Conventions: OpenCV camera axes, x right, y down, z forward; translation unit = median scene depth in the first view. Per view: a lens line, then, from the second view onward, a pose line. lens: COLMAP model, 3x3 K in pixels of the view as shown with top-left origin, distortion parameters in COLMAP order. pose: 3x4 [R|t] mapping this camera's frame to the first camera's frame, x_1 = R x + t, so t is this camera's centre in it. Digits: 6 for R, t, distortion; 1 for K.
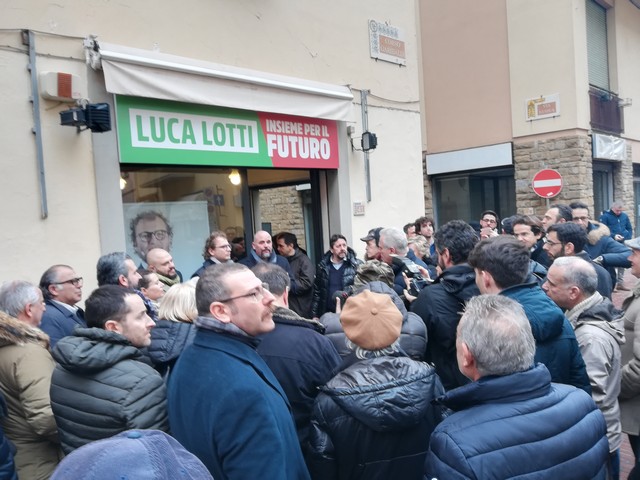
lens RADIAL K [[513.8, 0, 320.0], [0, 513.8, 240.0], [0, 0, 1]] dist [0.063069, -0.090143]
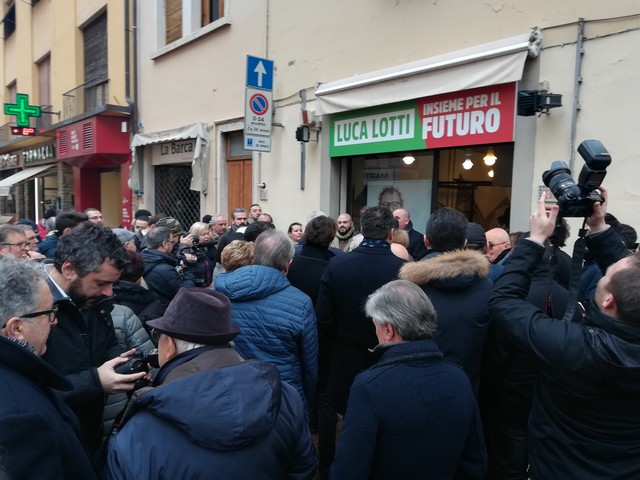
lens RADIAL K [[513.8, 0, 320.0], [0, 513.8, 240.0], [0, 0, 1]] dist [0.063069, -0.090143]
pose [[-0.049122, 0.144491, -0.988286, 1.047158], [-0.050665, 0.987846, 0.146945, -0.108550], [0.997507, 0.057290, -0.041205, 0.889764]]
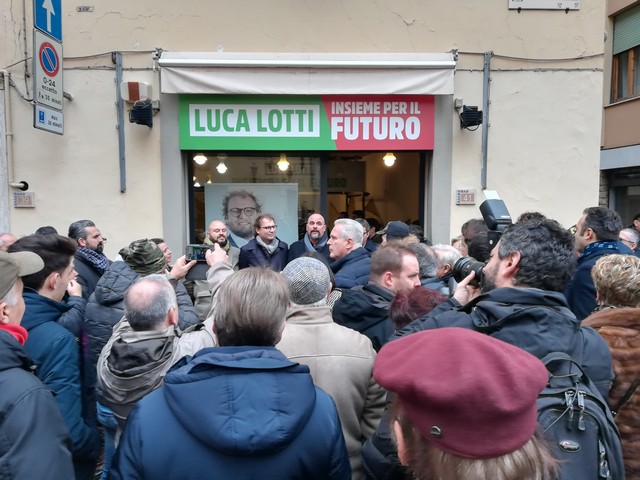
lens RADIAL K [[516.2, 0, 334.8], [0, 516.2, 247.5], [0, 0, 1]] dist [0.068369, -0.090036]
pose [[0.742111, 0.112875, -0.660705, 0.619352], [-0.074184, 0.993494, 0.086404, -0.044507], [0.666160, -0.015108, 0.745656, 0.269979]]
